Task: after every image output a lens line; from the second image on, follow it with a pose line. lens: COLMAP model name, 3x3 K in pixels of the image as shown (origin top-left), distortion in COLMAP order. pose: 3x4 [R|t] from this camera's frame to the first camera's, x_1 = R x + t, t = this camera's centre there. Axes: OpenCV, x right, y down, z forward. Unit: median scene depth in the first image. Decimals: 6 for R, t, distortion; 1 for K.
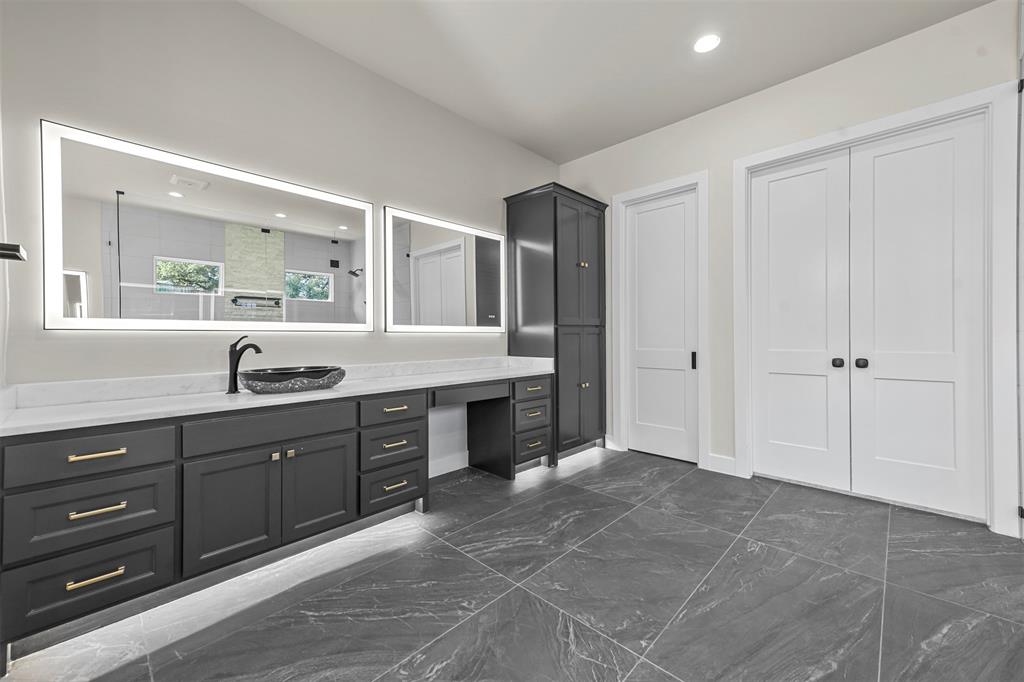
lens RADIAL K [[401.5, 0, 514.8], [0, 401.5, 341.6], [0, 0, 1]] dist [0.017734, 0.000006]
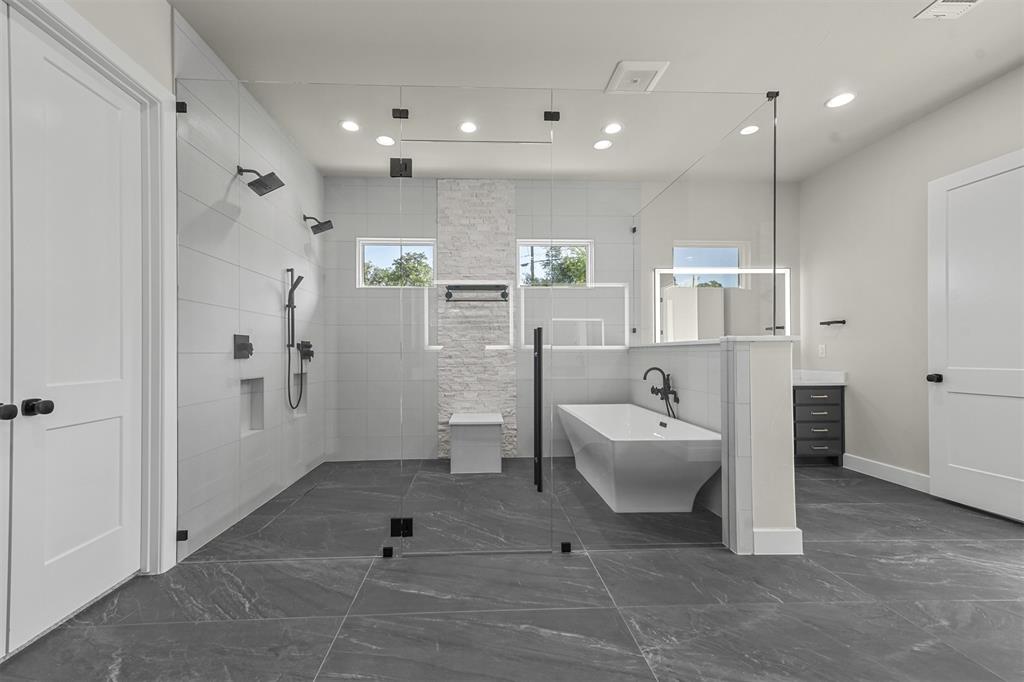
lens RADIAL K [[401.5, 0, 514.8], [0, 401.5, 341.6], [0, 0, 1]] dist [0.017734, 0.000006]
pose [[-0.713468, 0.019253, 0.700423, -0.044632], [0.019095, 0.999785, -0.008031, -0.034796], [-0.700427, 0.007644, -0.713683, 1.384503]]
